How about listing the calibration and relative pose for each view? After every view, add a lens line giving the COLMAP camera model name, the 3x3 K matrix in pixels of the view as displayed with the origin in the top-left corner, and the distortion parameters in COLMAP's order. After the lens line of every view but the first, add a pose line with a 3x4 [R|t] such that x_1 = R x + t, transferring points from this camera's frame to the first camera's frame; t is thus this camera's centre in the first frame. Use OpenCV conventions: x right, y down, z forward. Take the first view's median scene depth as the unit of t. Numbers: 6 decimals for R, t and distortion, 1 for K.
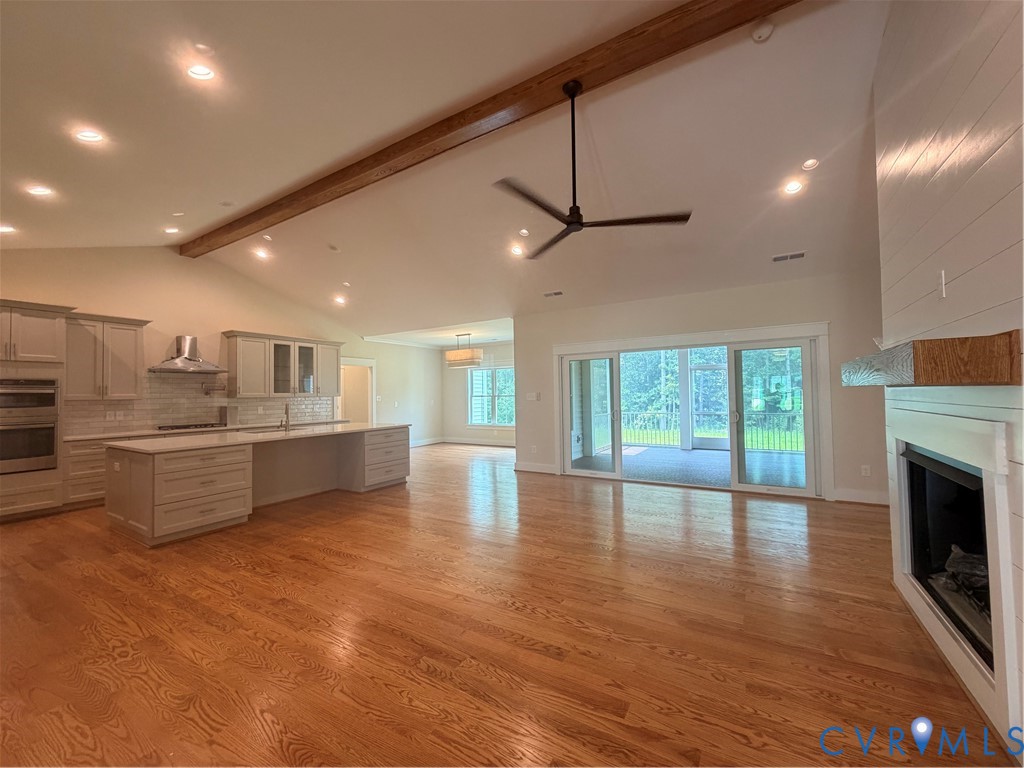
lens RADIAL K [[403.7, 0, 514.3], [0, 403.7, 382.9], [0, 0, 1]] dist [-0.002132, -0.000092]
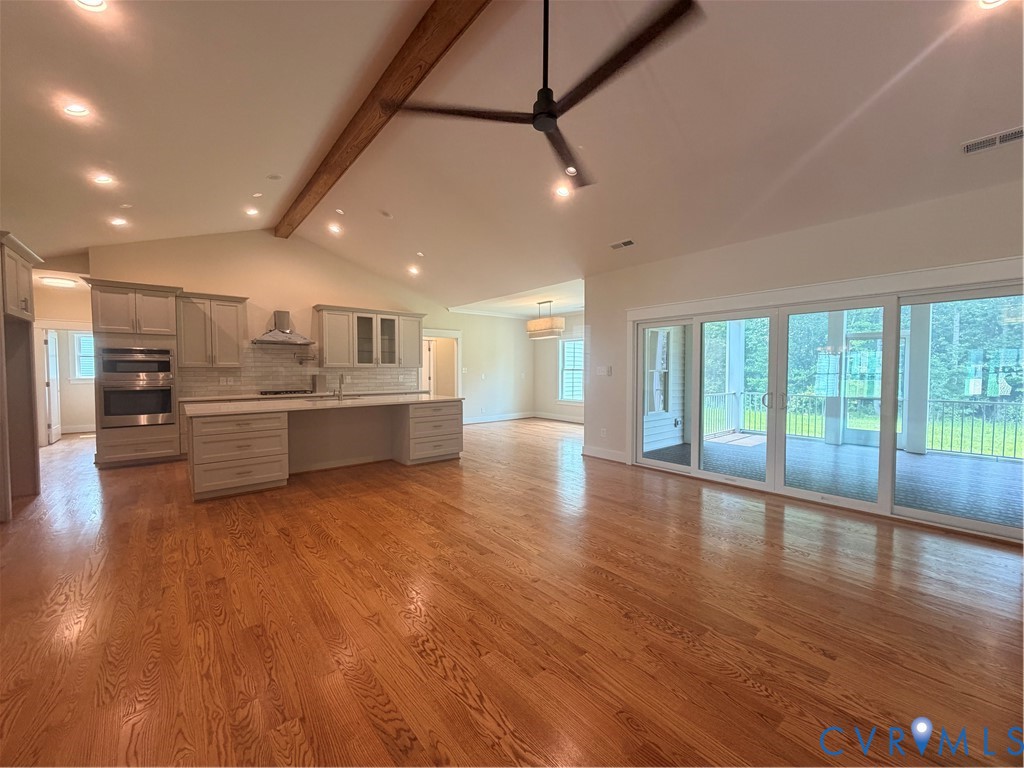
lens RADIAL K [[403.7, 0, 515.5], [0, 403.7, 384.9], [0, 0, 1]] dist [-0.002132, -0.000092]
pose [[0.947824, 0.028671, -0.317503, 0.158833], [-0.006191, 0.997415, 0.071587, 0.003406], [0.318734, -0.065886, 0.945551, 0.151045]]
